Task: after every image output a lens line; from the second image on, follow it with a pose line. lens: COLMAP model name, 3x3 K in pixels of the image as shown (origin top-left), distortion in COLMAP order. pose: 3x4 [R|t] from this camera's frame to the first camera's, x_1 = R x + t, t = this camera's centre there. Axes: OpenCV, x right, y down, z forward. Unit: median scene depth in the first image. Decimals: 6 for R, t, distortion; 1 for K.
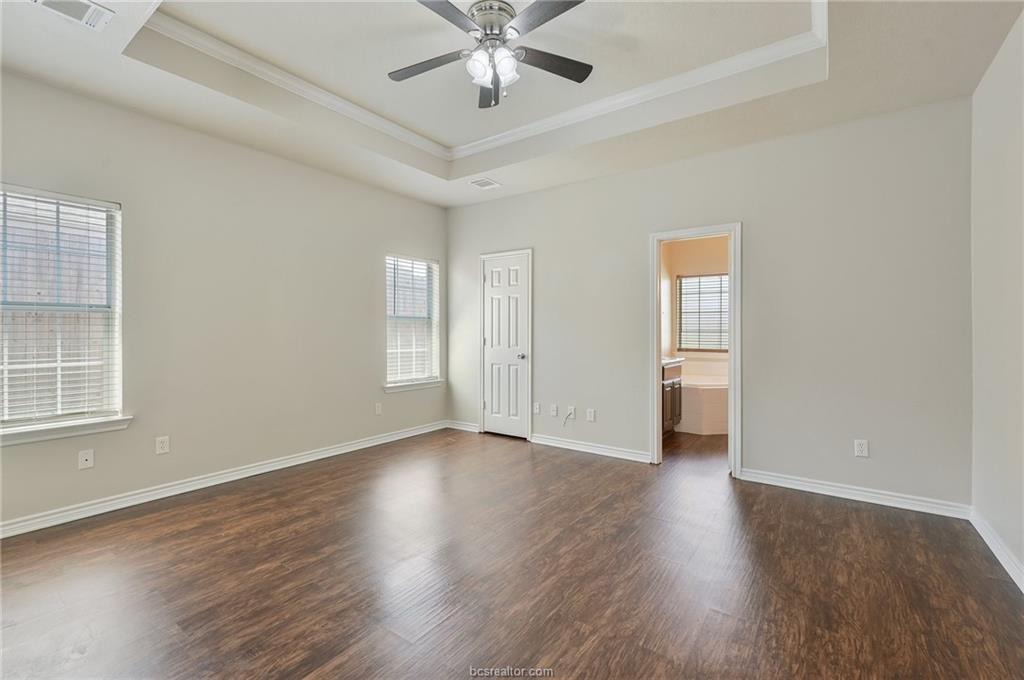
lens RADIAL K [[430.3, 0, 512.0], [0, 430.3, 340.0], [0, 0, 1]] dist [-0.061696, 0.000227]
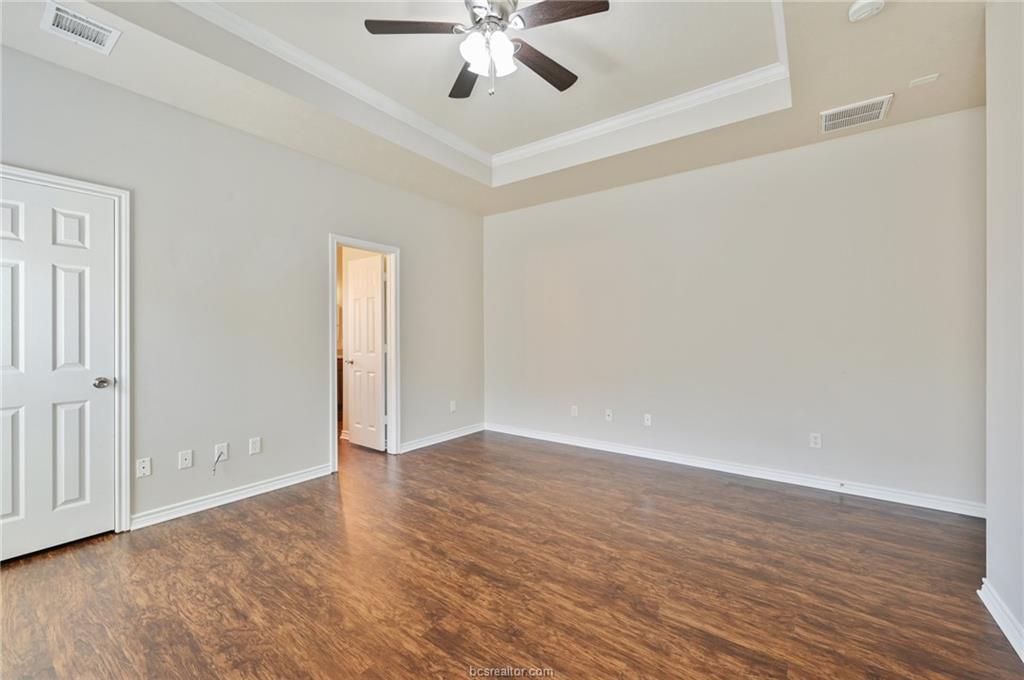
lens RADIAL K [[423.4, 0, 513.9], [0, 423.4, 335.3], [0, 0, 1]] dist [-0.015855, -0.000014]
pose [[0.006511, -0.008312, 0.999944, -0.560009], [0.024771, 0.999660, 0.008148, -0.013769], [-0.999672, 0.024717, 0.006715, 0.543145]]
